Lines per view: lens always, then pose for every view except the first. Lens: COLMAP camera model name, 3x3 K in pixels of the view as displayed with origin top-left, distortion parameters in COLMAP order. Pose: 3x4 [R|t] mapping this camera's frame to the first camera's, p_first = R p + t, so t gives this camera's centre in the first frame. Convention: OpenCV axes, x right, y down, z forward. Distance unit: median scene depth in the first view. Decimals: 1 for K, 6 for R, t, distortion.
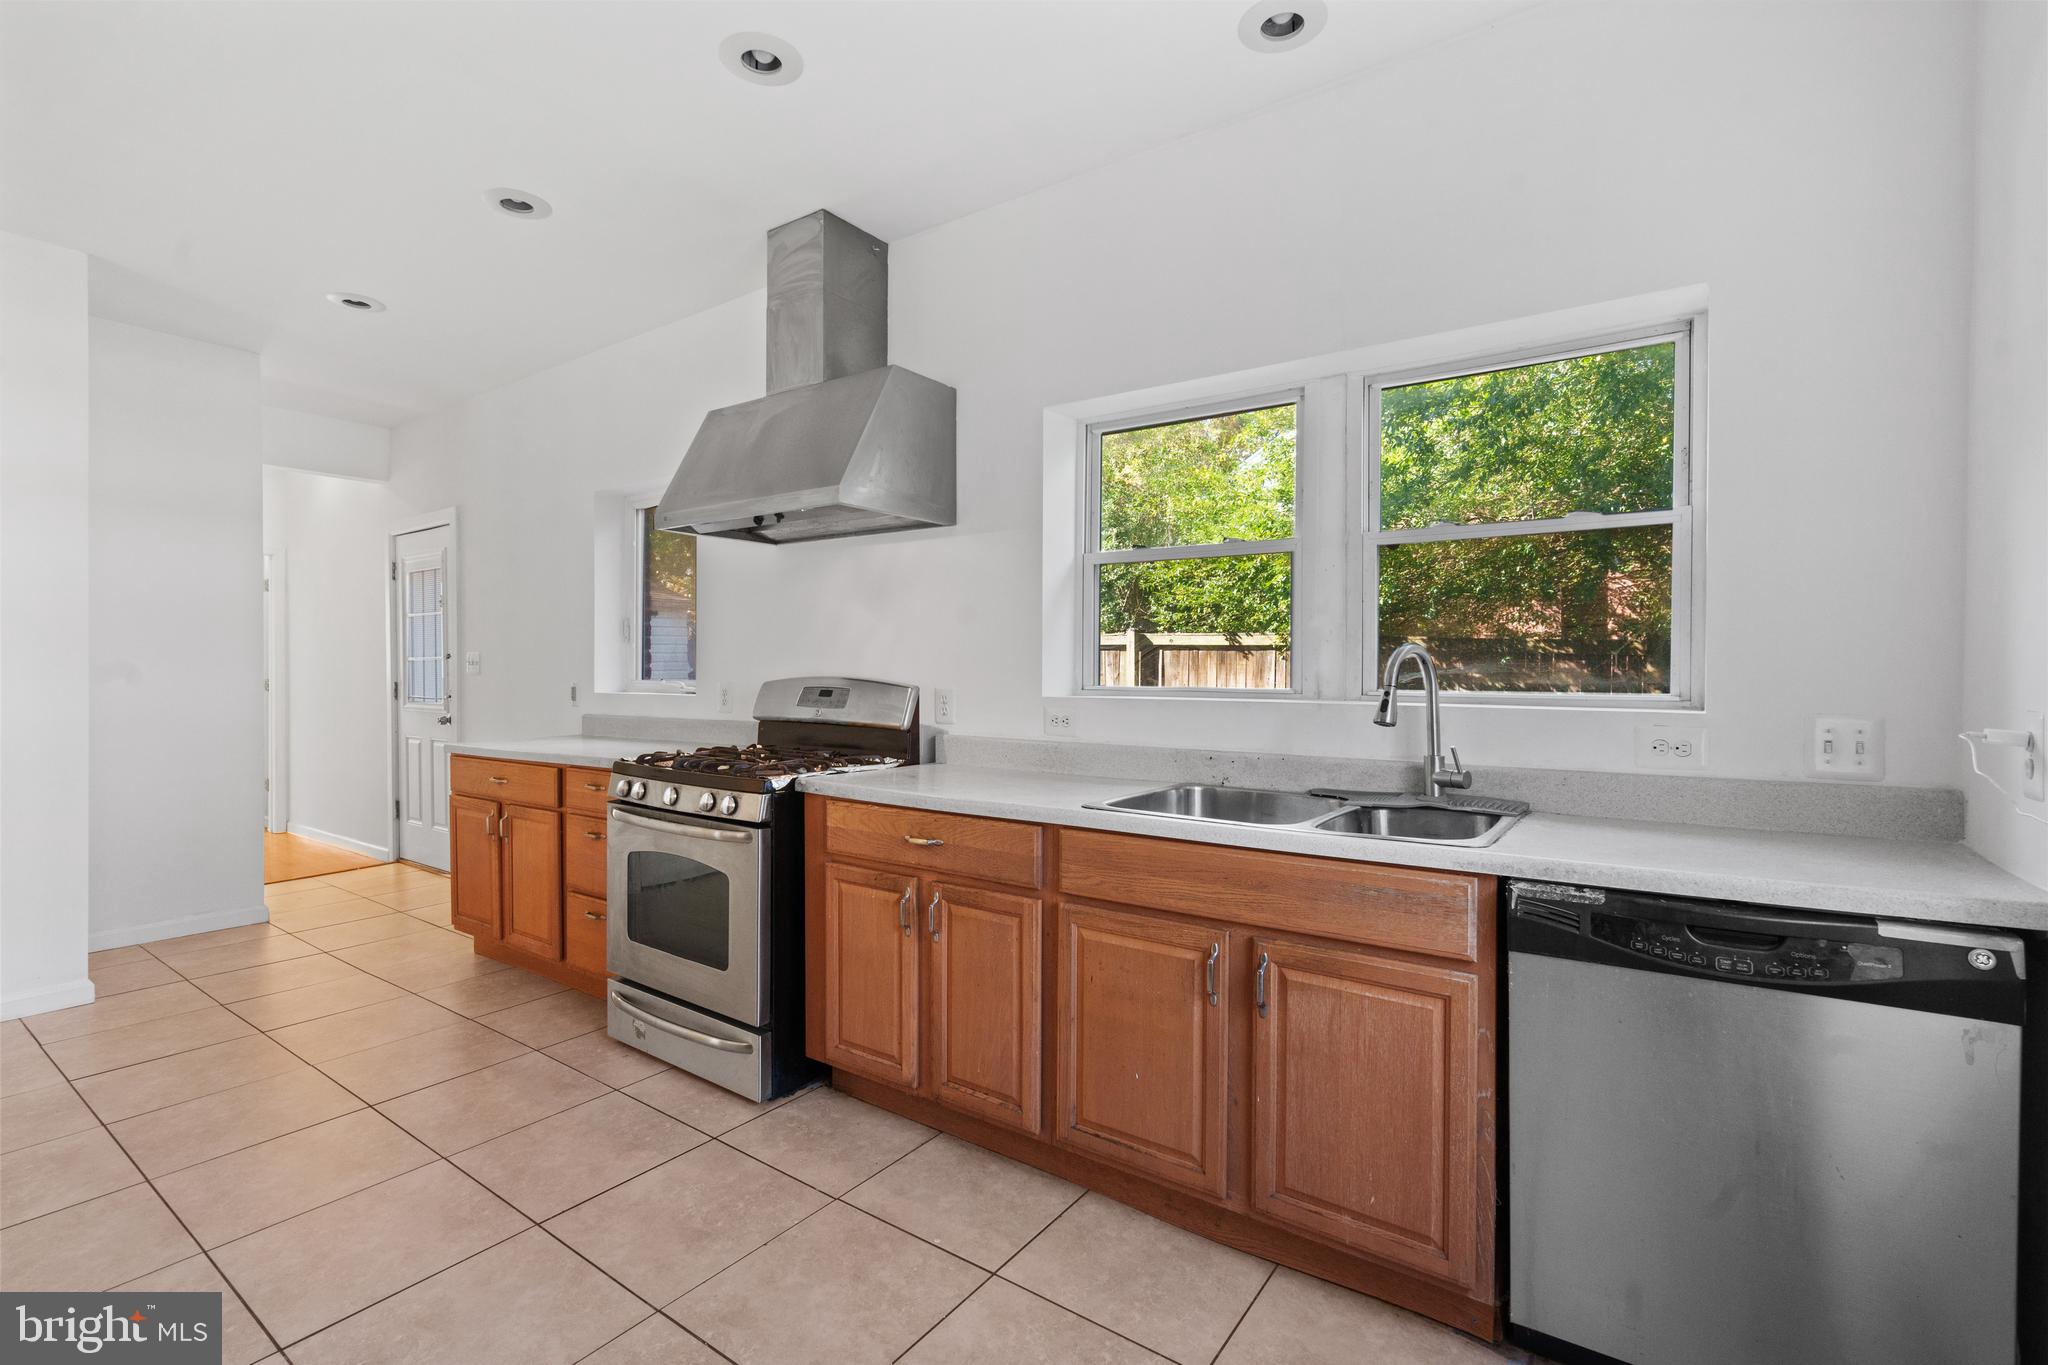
lens RADIAL K [[917.3, 0, 1018.1], [0, 917.3, 677.2], [0, 0, 1]] dist [-0.008327, 0.001718]
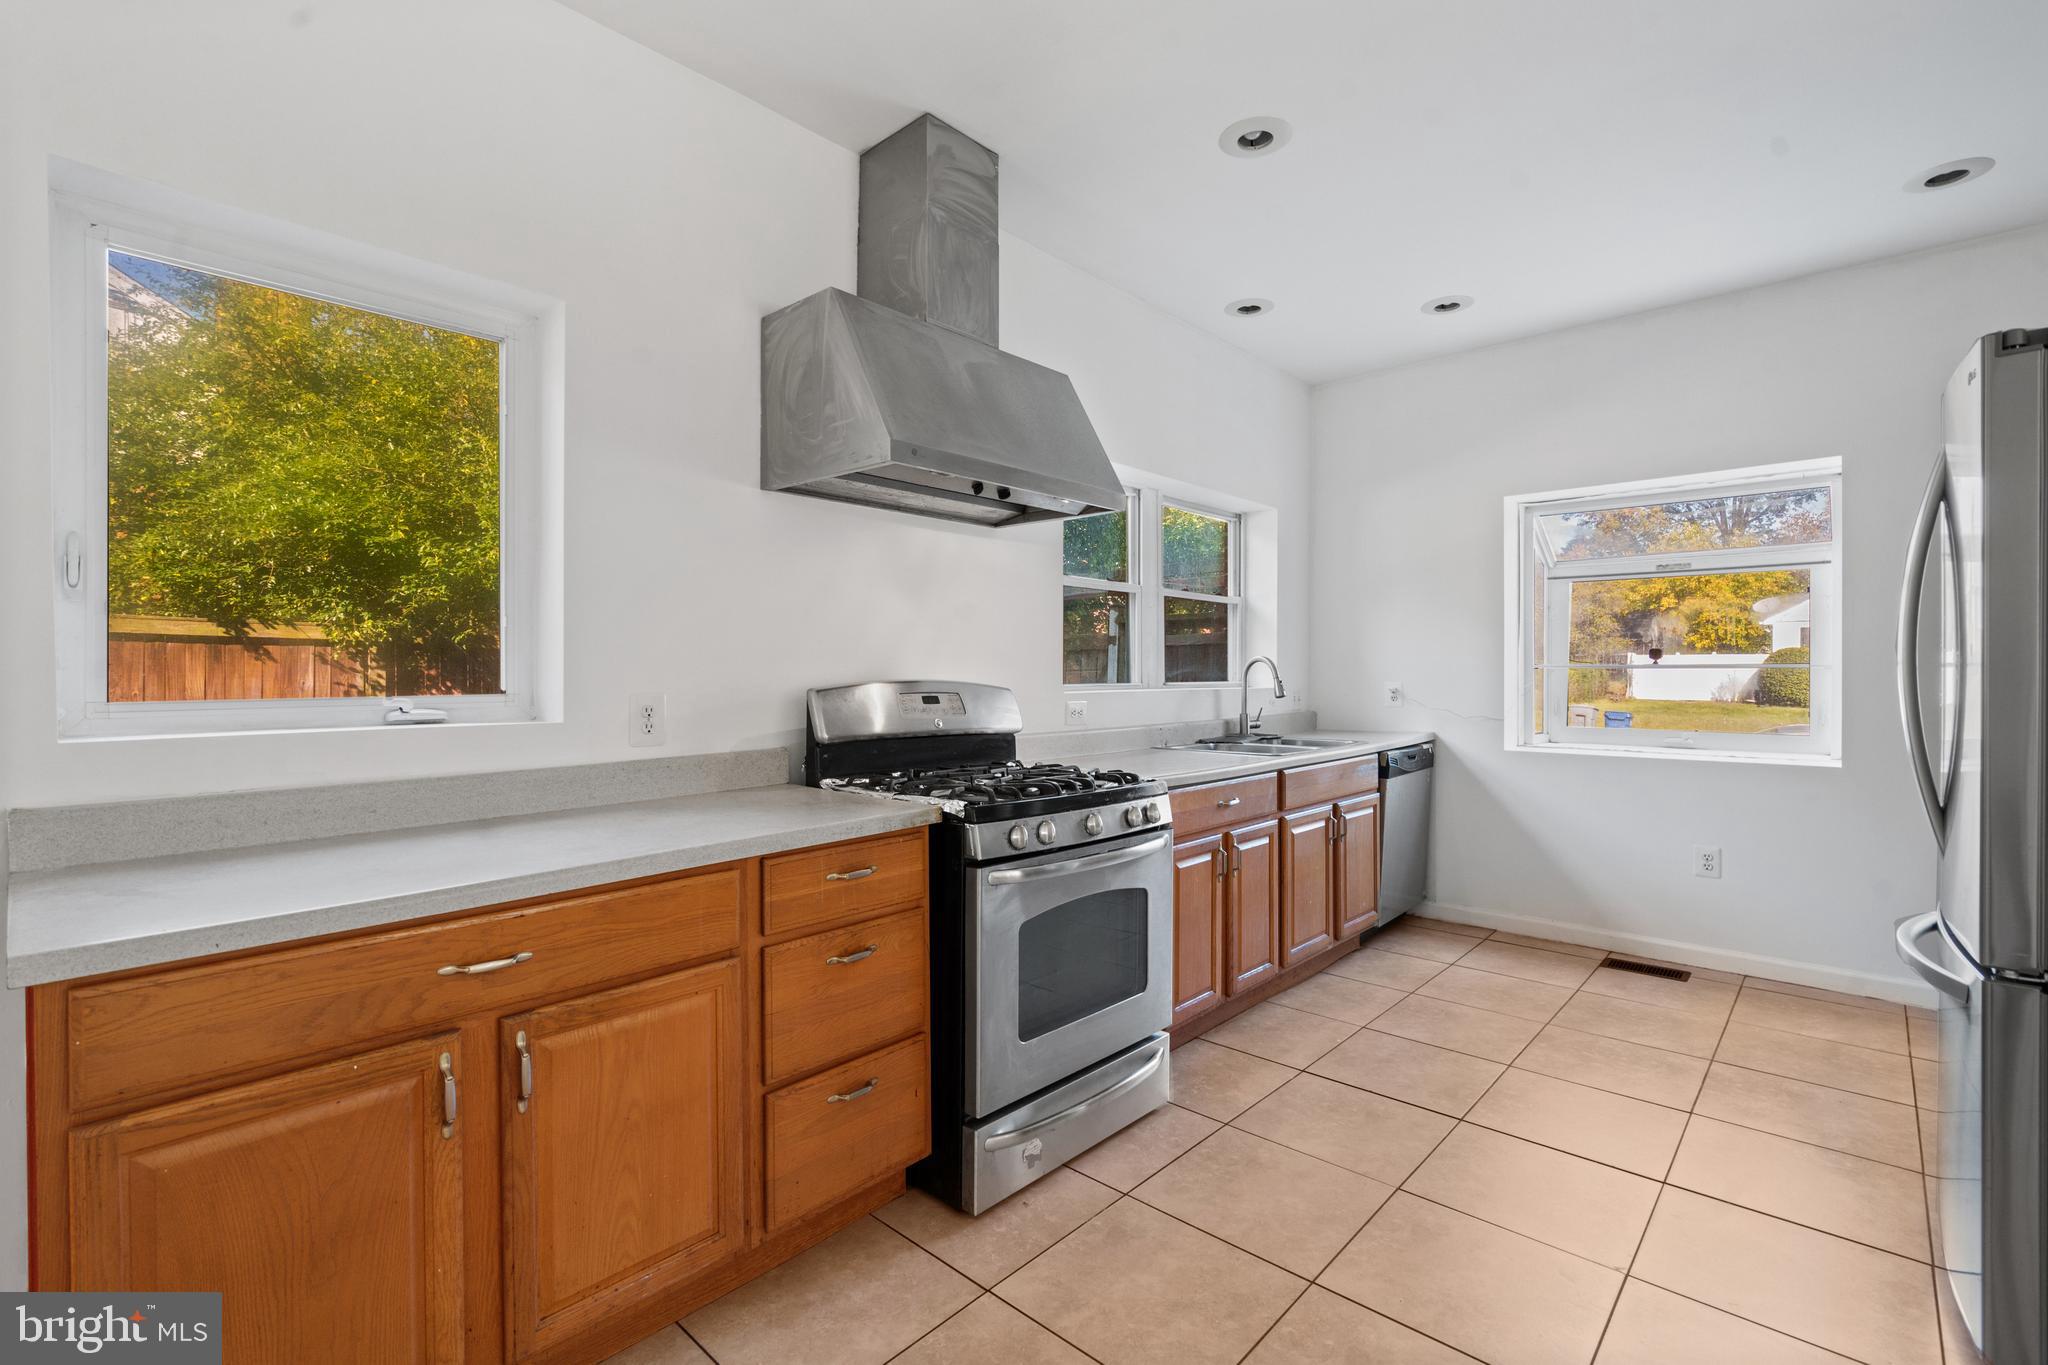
lens RADIAL K [[917.3, 0, 1021.8], [0, 917.3, 679.6], [0, 0, 1]] dist [-0.008327, 0.001718]
pose [[0.124435, -0.012263, 0.992152, -1.229706], [0.011281, 0.999876, 0.010944, -0.009927], [-0.992164, 0.009831, 0.124558, 0.976799]]
